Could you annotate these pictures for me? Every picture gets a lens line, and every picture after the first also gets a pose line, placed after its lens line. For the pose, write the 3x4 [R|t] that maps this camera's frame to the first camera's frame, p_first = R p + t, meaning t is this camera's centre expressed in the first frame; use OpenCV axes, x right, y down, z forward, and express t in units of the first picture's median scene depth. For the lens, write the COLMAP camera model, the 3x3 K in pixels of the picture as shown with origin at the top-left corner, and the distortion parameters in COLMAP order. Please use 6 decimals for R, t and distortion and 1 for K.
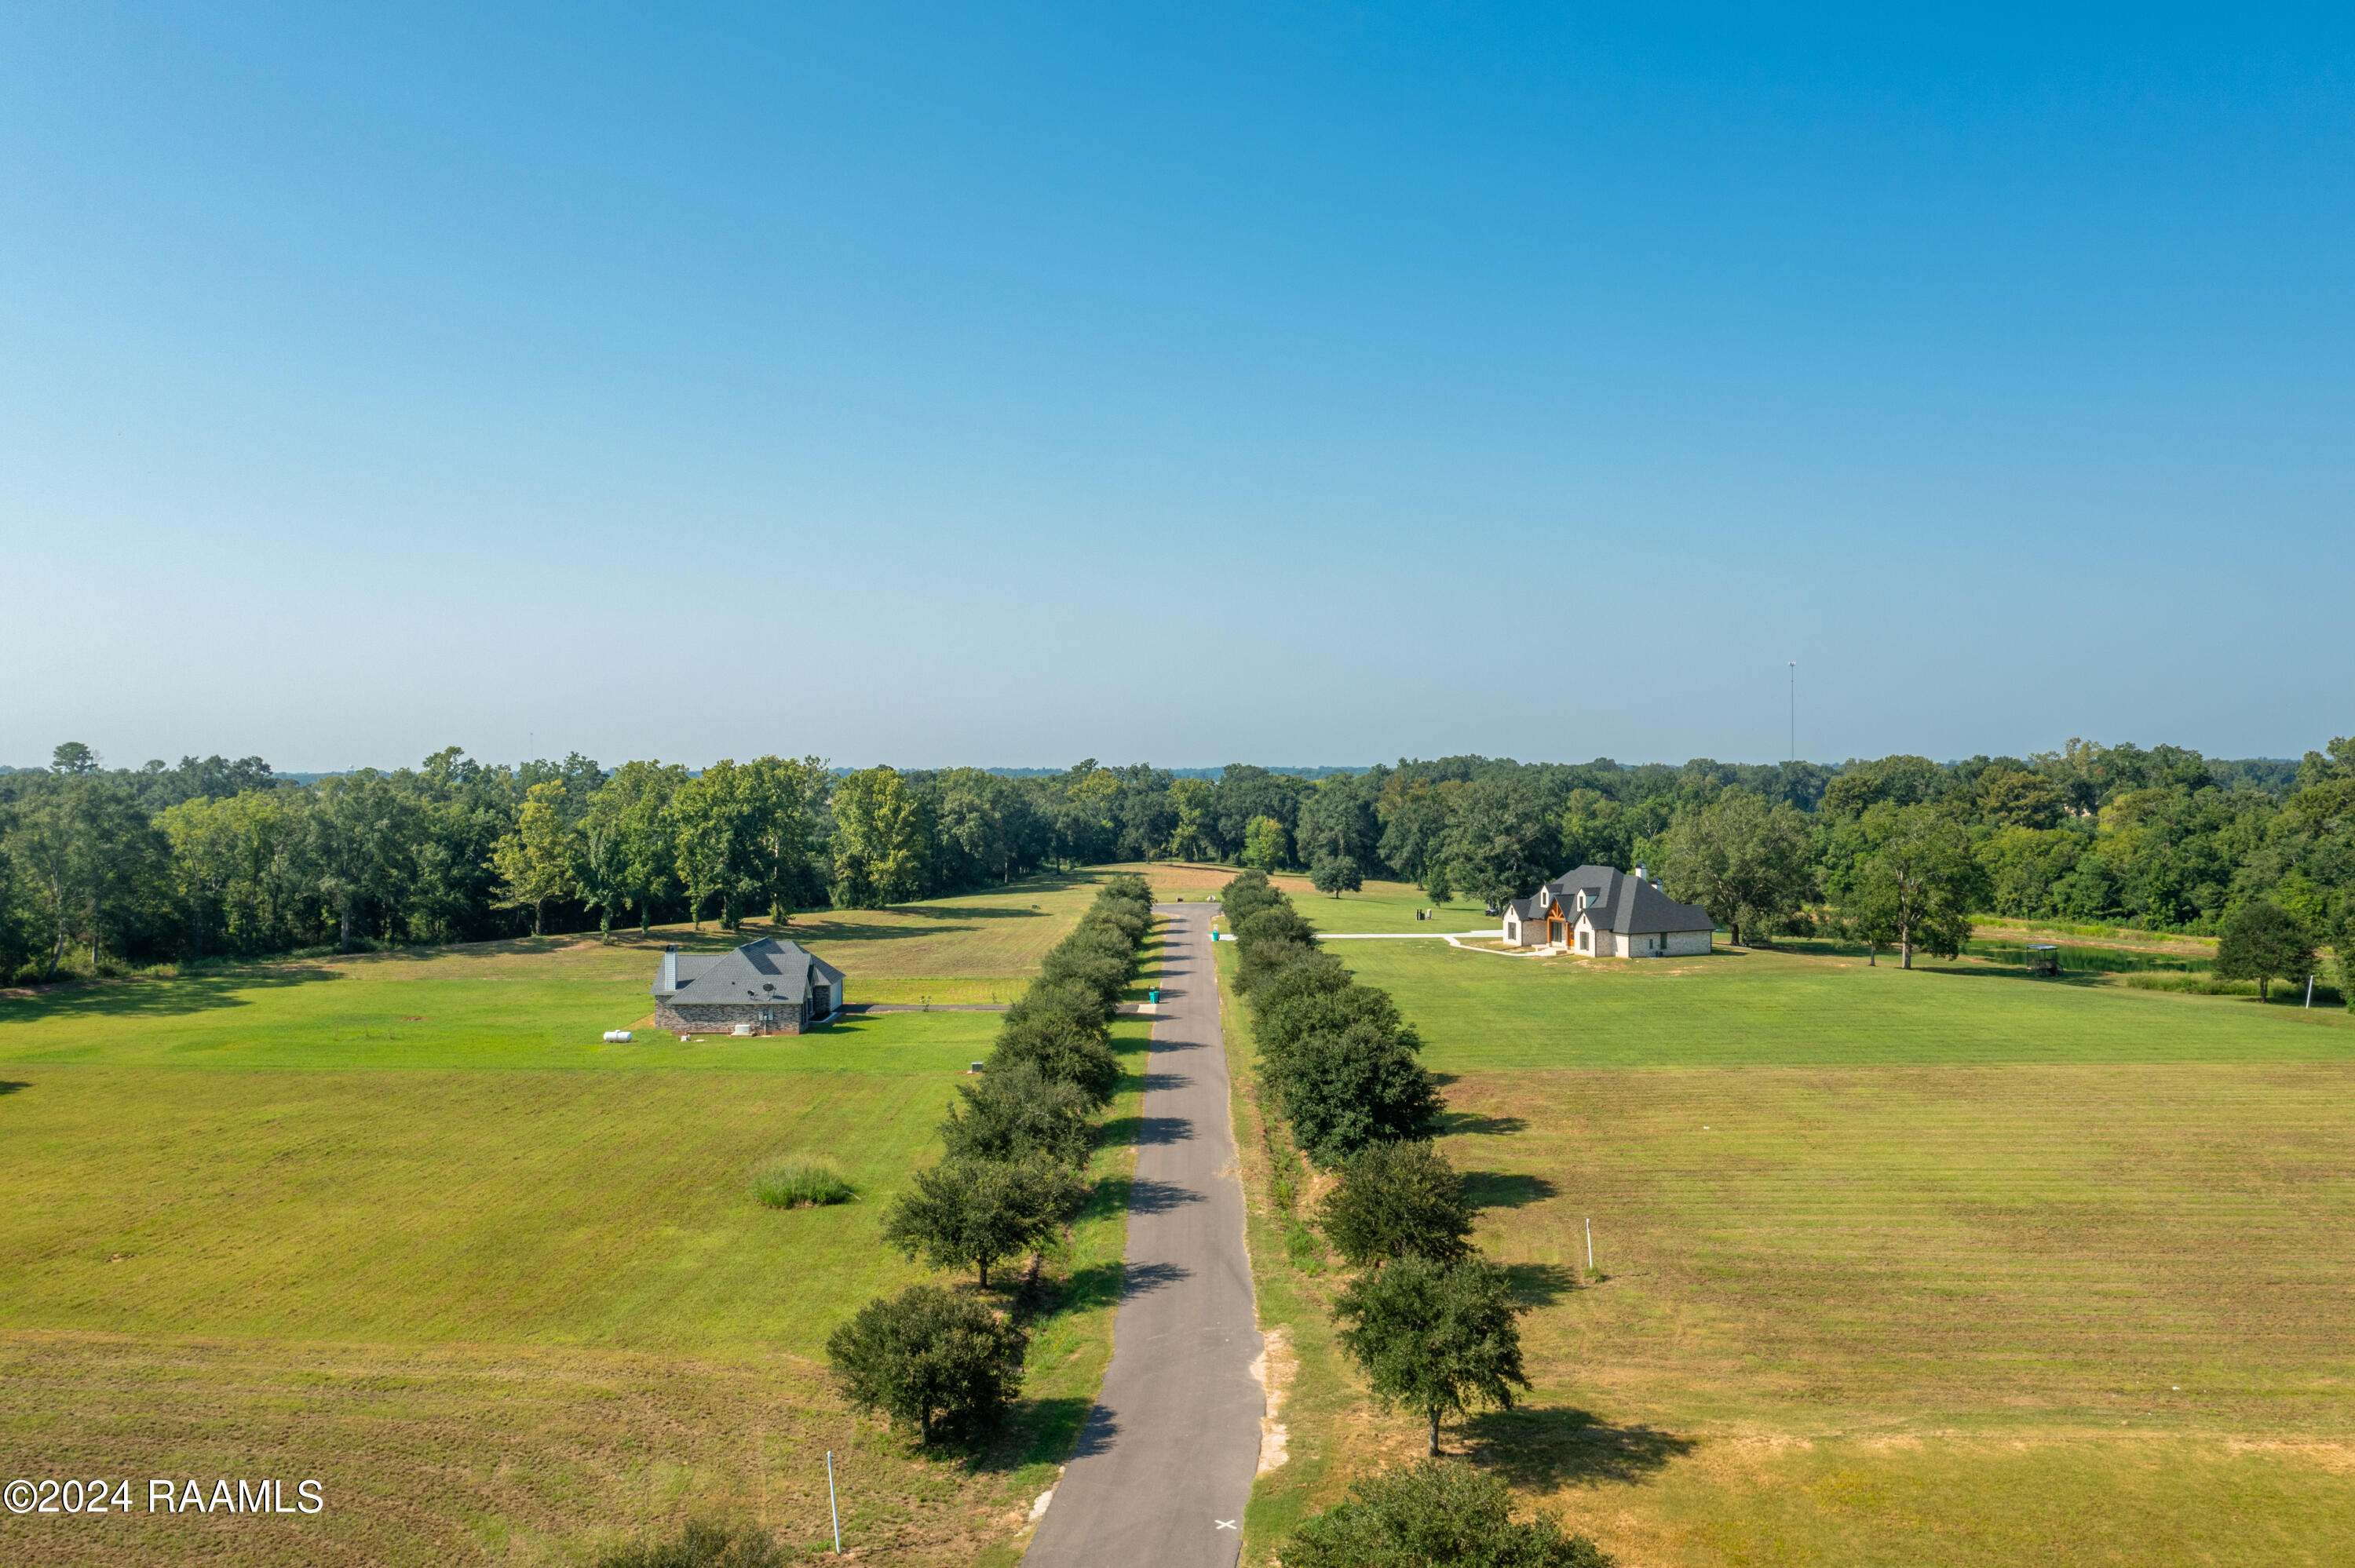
lens RADIAL K [[1877.1, 0, 1177.5], [0, 1877.1, 784.0], [0, 0, 1]] dist [-0.000623, 0.008550]
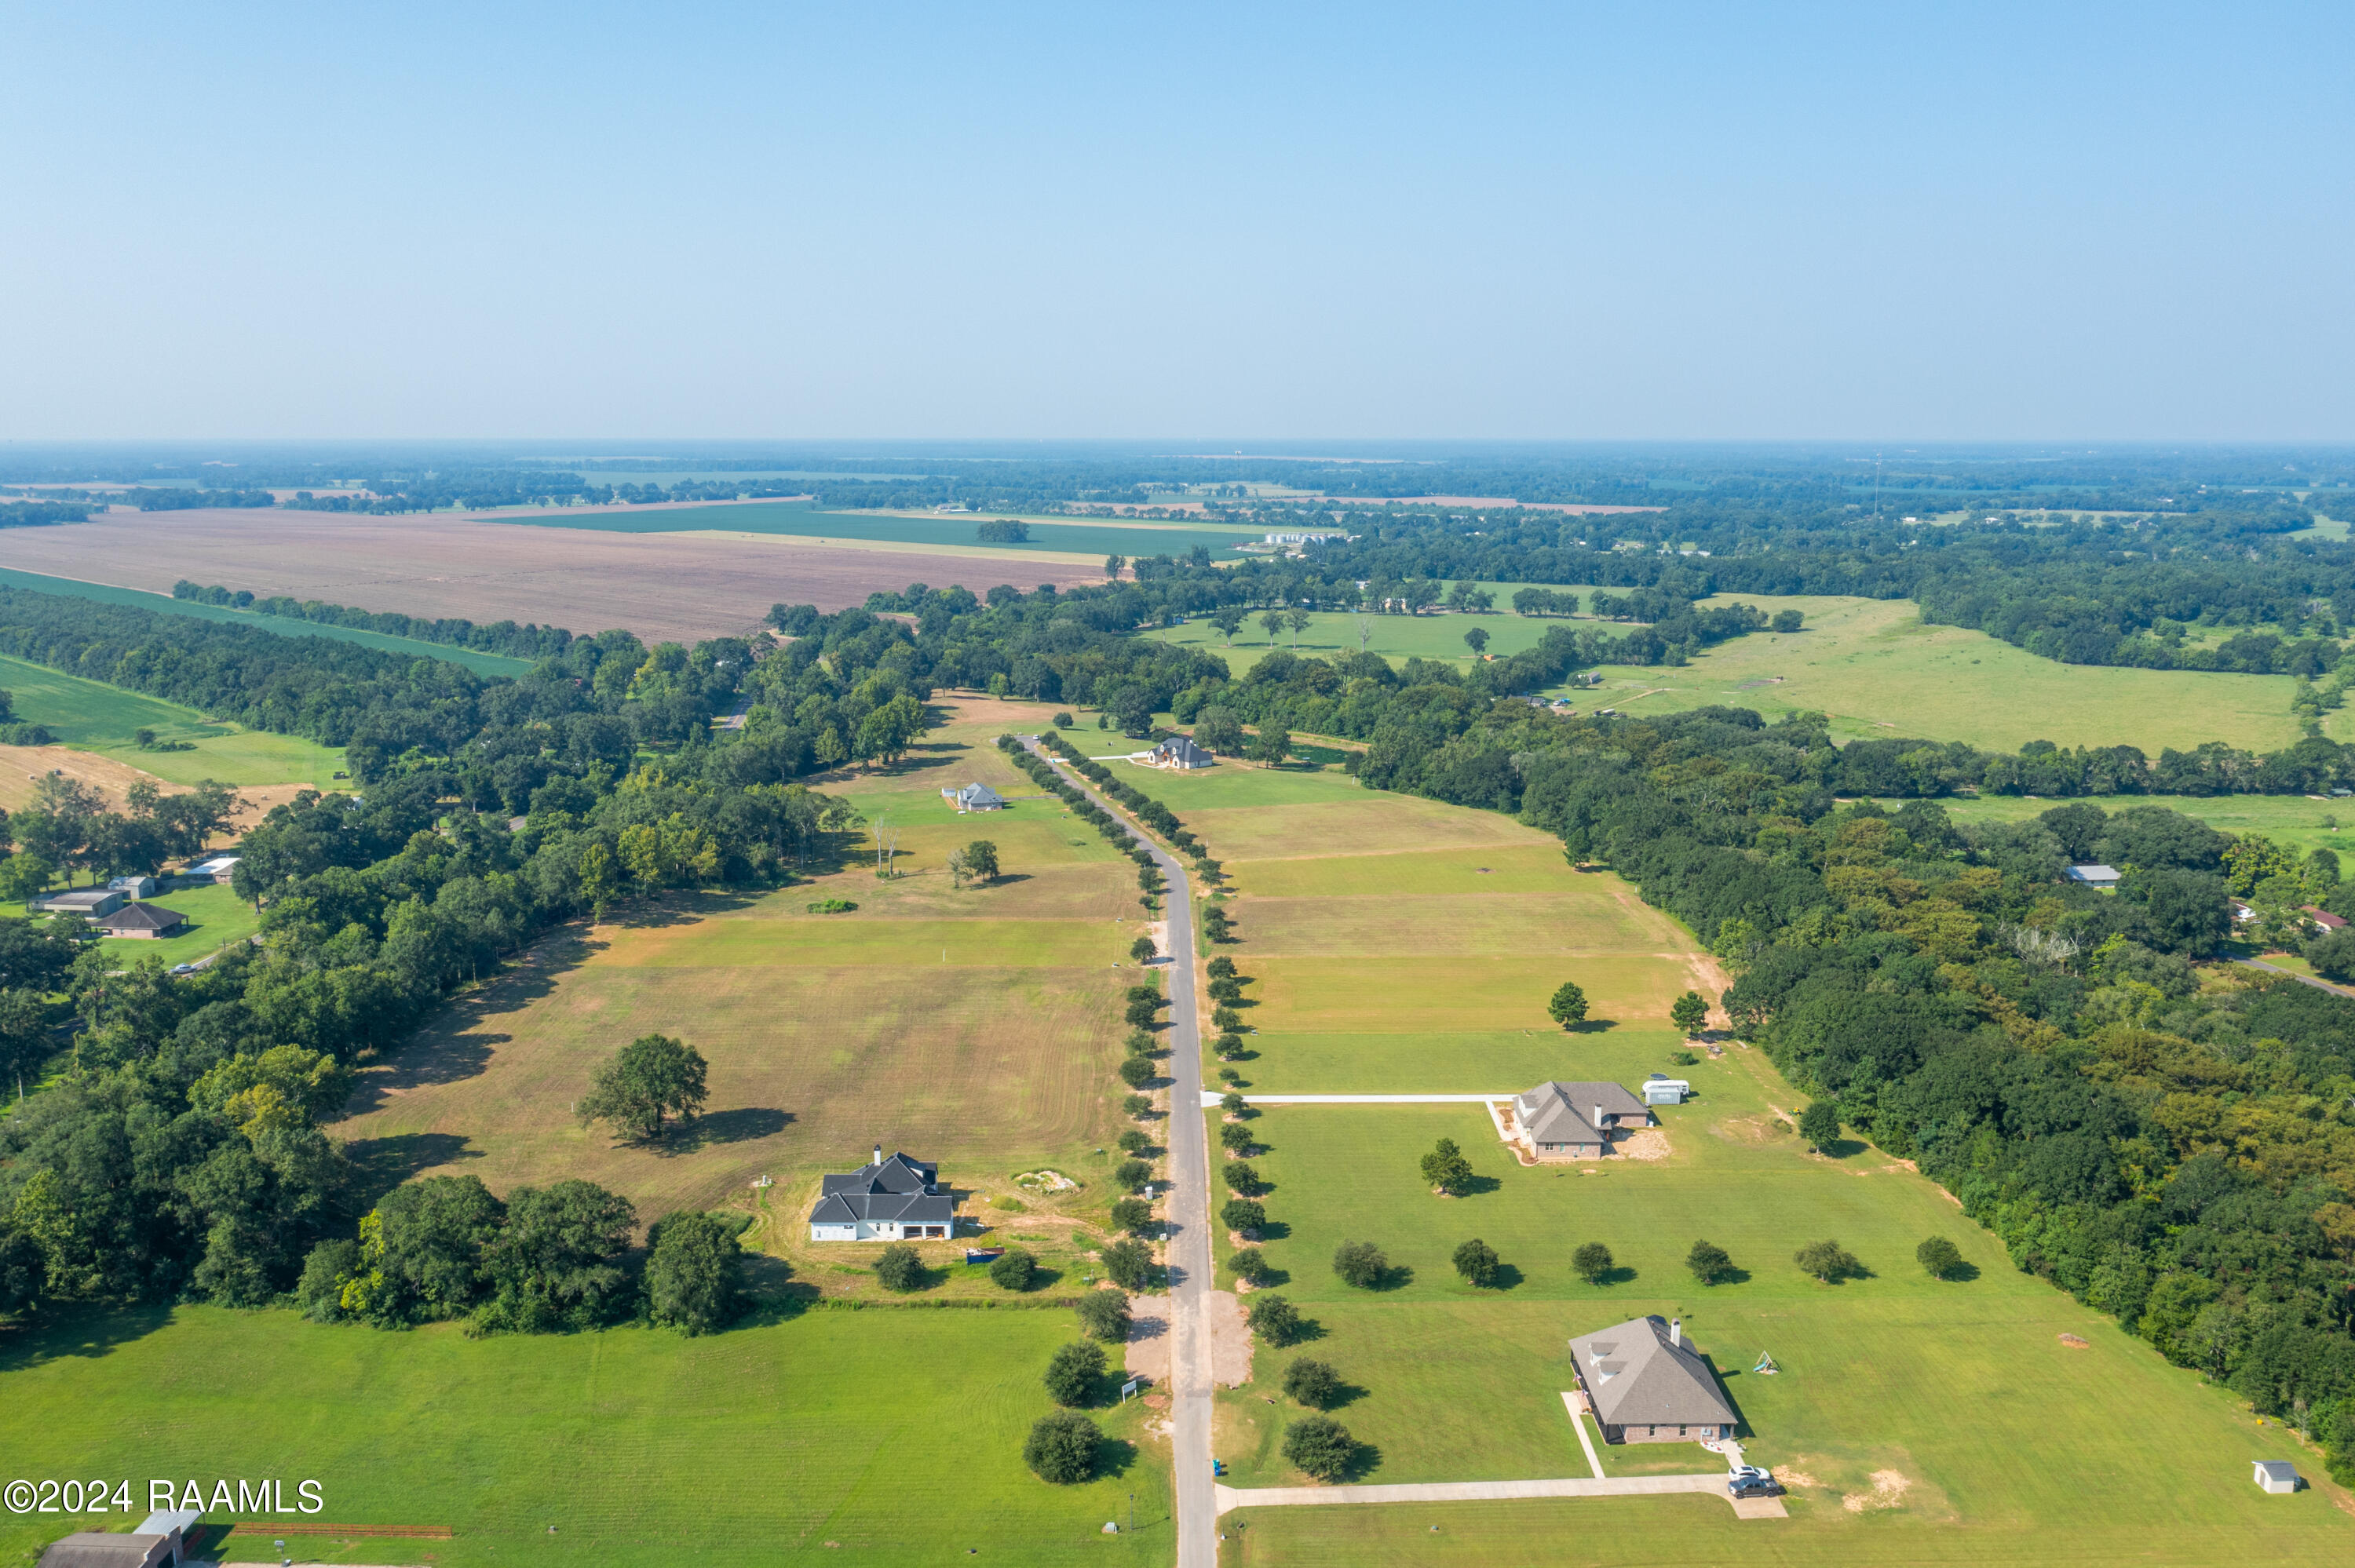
lens RADIAL K [[1889.8, 0, 1177.5], [0, 1889.8, 784.0], [0, 0, 1]] dist [-0.014973, 0.015938]
pose [[0.959278, -0.046964, 0.278533, -0.582781], [-0.003448, 0.984060, 0.177801, -0.388091], [-0.282444, -0.171521, 0.943825, -1.766528]]
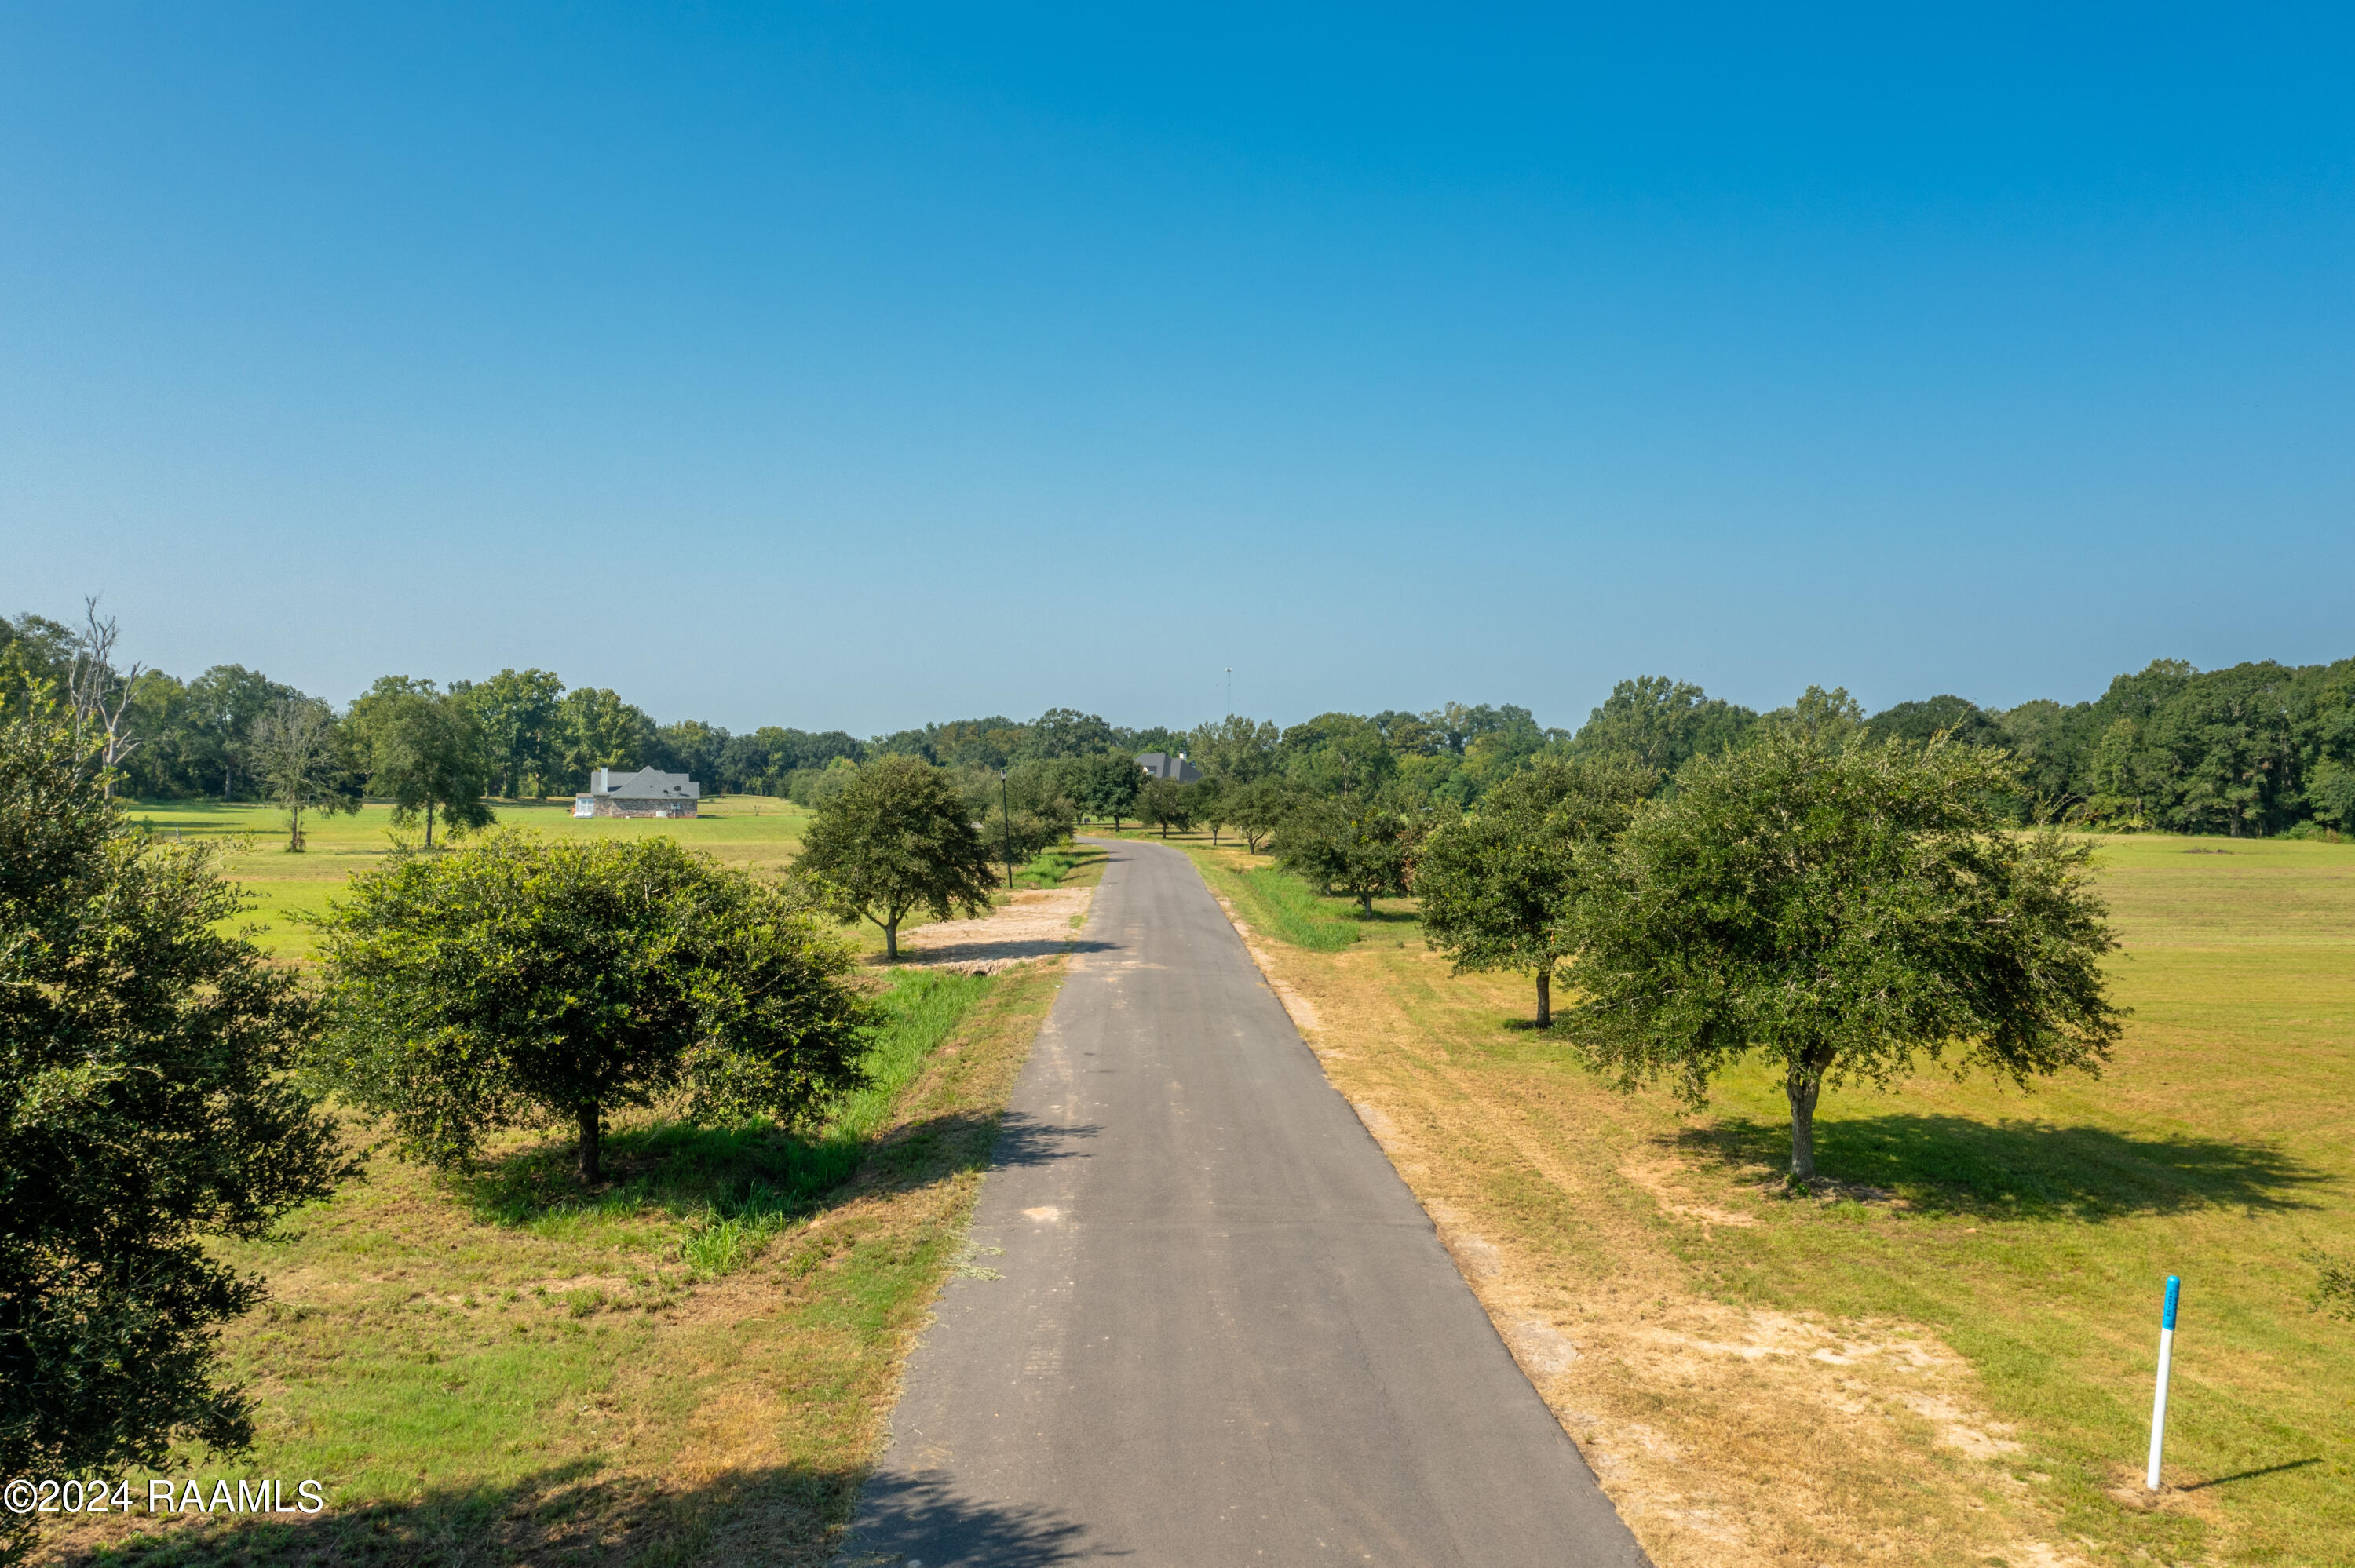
lens RADIAL K [[1889.8, 0, 1177.5], [0, 1889.8, 784.0], [0, 0, 1]] dist [-0.014973, 0.015938]
pose [[0.956183, 0.014651, 0.292402, -0.167872], [-0.013229, 0.999889, -0.006841, 0.066076], [-0.292469, 0.002673, 0.956271, -0.377304]]
